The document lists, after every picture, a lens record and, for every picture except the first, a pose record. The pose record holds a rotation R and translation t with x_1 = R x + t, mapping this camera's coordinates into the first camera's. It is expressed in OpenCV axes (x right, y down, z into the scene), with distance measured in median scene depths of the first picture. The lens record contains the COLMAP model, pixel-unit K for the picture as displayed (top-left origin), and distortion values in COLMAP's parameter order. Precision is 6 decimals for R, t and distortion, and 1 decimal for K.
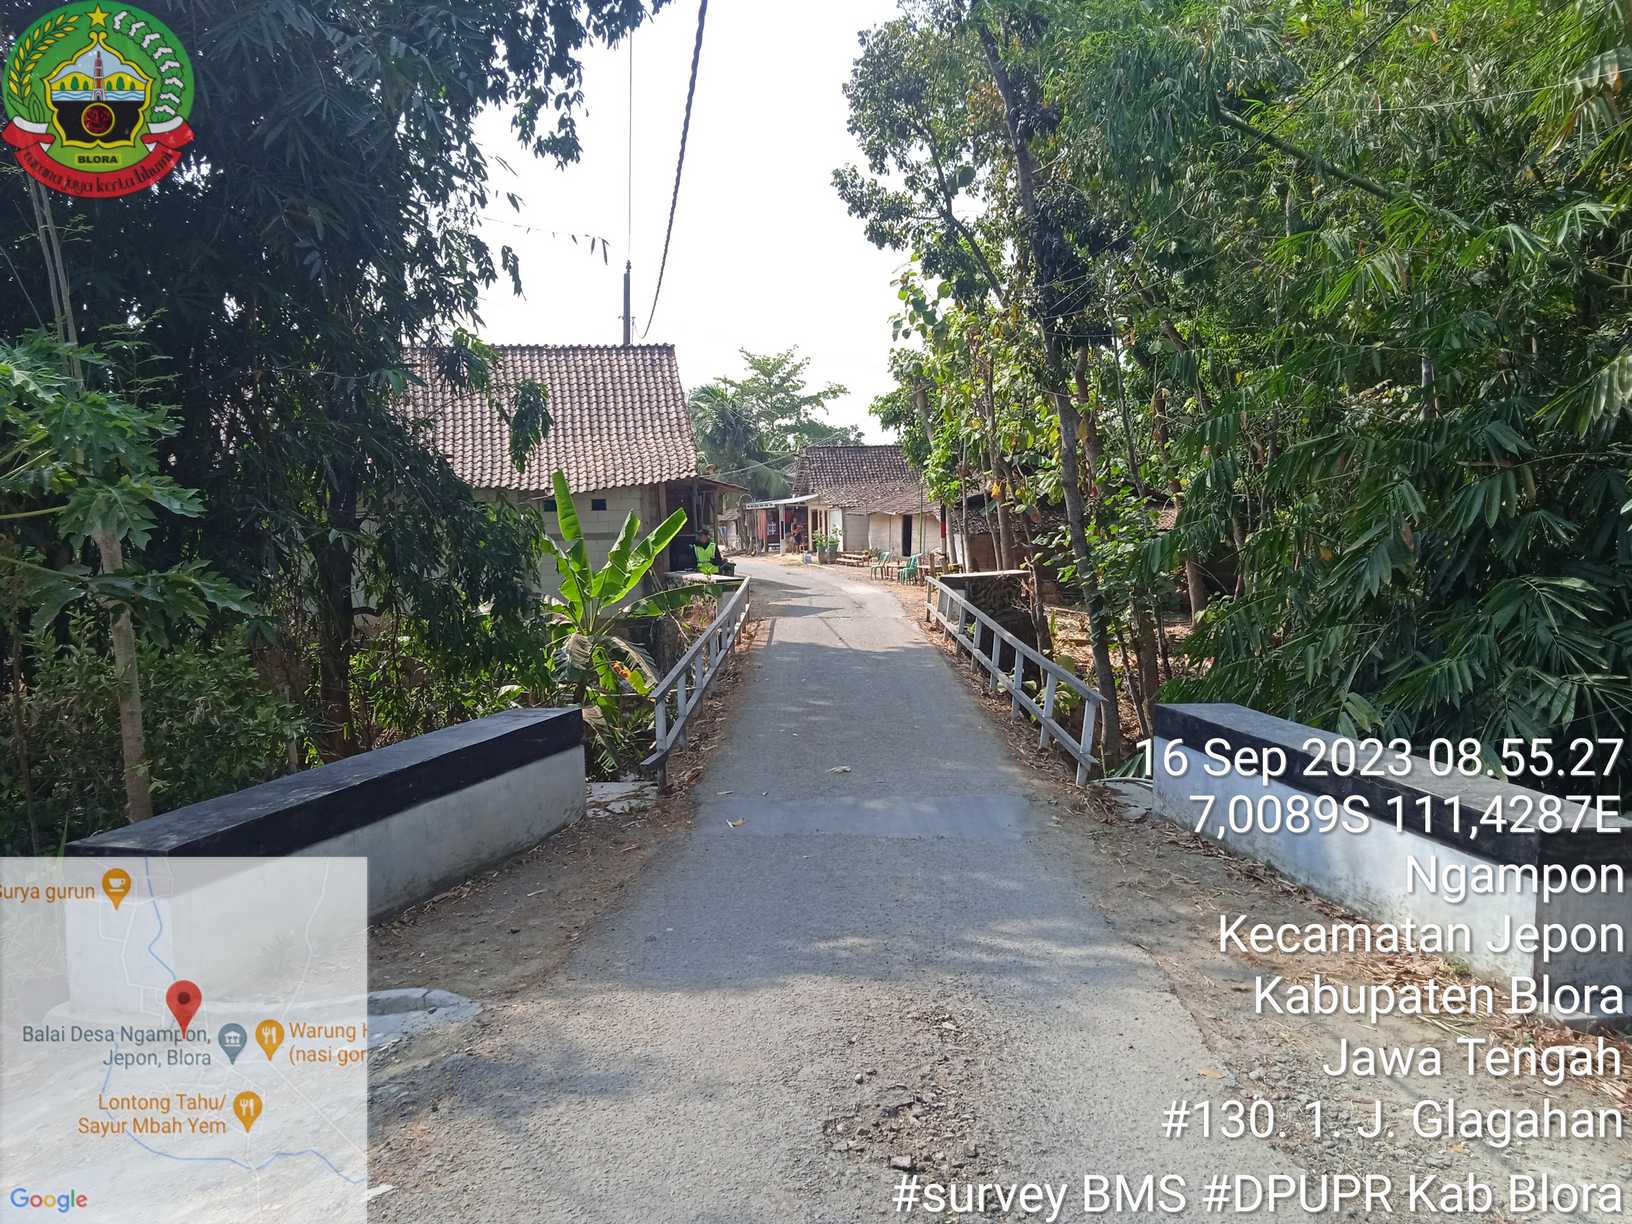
lens RADIAL K [[1321.2, 0, 844.3], [0, 1321.2, 625.5], [0, 0, 1]] dist [0.050958, -0.068856]
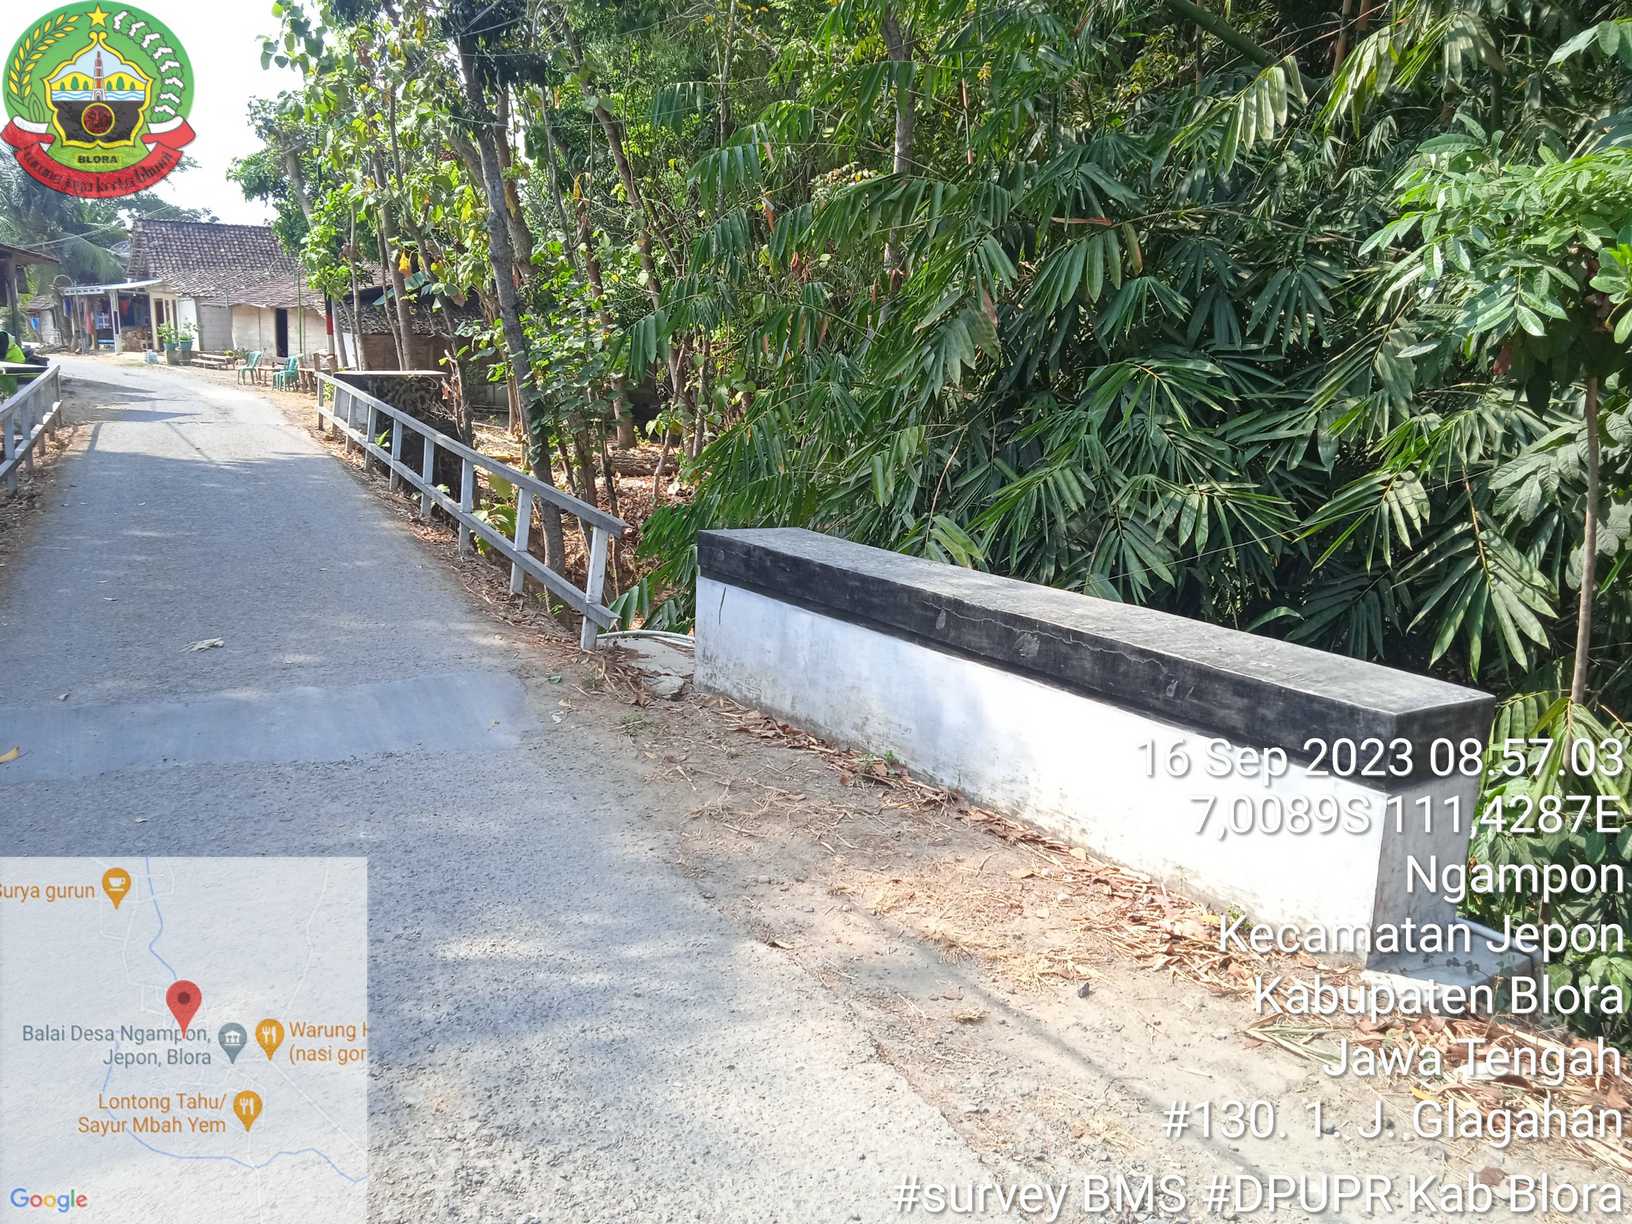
lens RADIAL K [[1321.2, 0, 844.3], [0, 1321.2, 625.5], [0, 0, 1]] dist [0.050958, -0.068856]
pose [[0.903714, -0.050291, 0.425172, 0.001276], [-0.007007, 0.991206, 0.132139, 0.005680], [-0.428079, -0.122395, 0.895415, 0.124220]]
